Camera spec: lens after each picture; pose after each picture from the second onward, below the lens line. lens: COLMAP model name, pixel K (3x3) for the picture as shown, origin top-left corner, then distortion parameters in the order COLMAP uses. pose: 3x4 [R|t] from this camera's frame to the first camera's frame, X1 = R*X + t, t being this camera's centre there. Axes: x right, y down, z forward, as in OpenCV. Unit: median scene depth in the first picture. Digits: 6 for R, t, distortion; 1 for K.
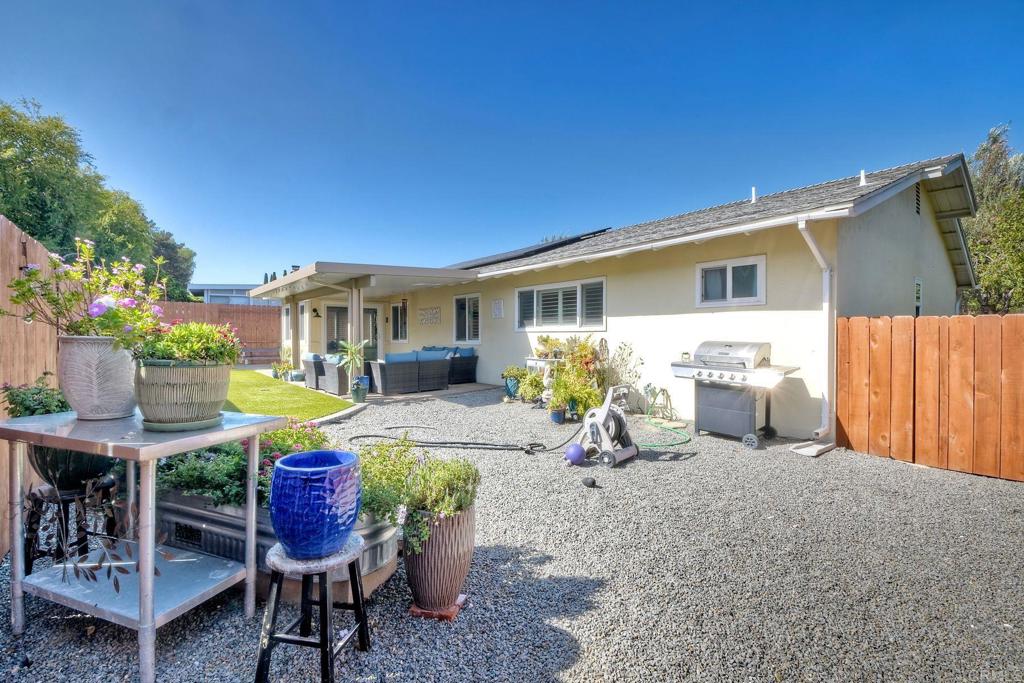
lens RADIAL K [[464.3, 0, 509.4], [0, 464.3, 338.1], [0, 0, 1]] dist [0.005954, 0.001199]
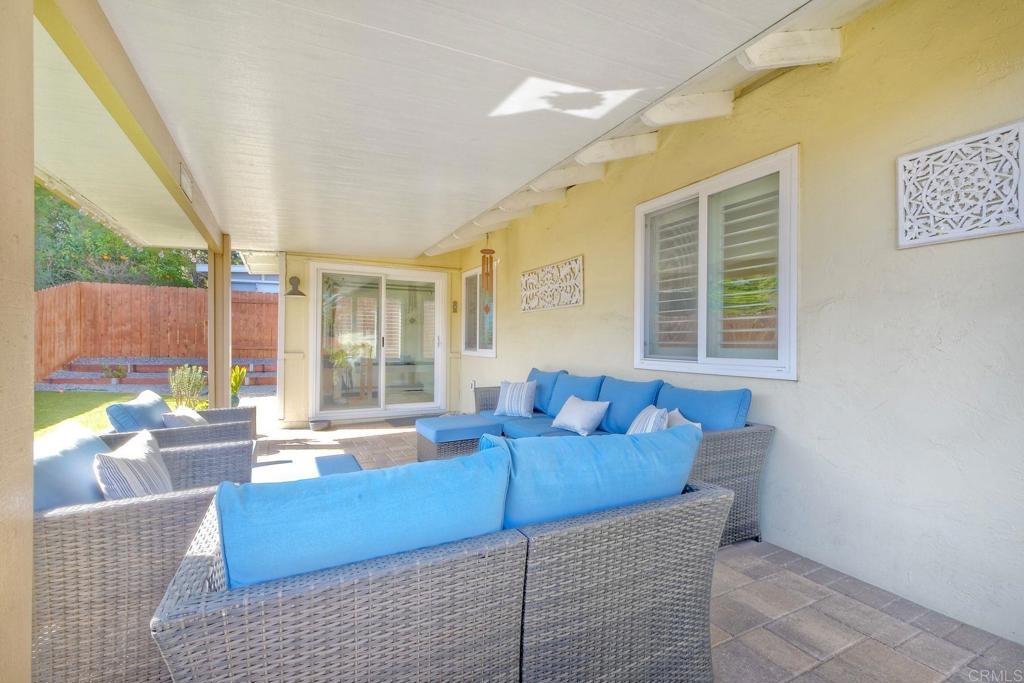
lens RADIAL K [[464.3, 0, 513.4], [0, 464.3, 340.1], [0, 0, 1]] dist [0.005954, 0.001199]
pose [[0.977595, -0.001543, -0.210487, -0.128912], [-0.000092, 0.999970, -0.007758, -0.002452], [0.210493, 0.007604, 0.977566, 0.664890]]
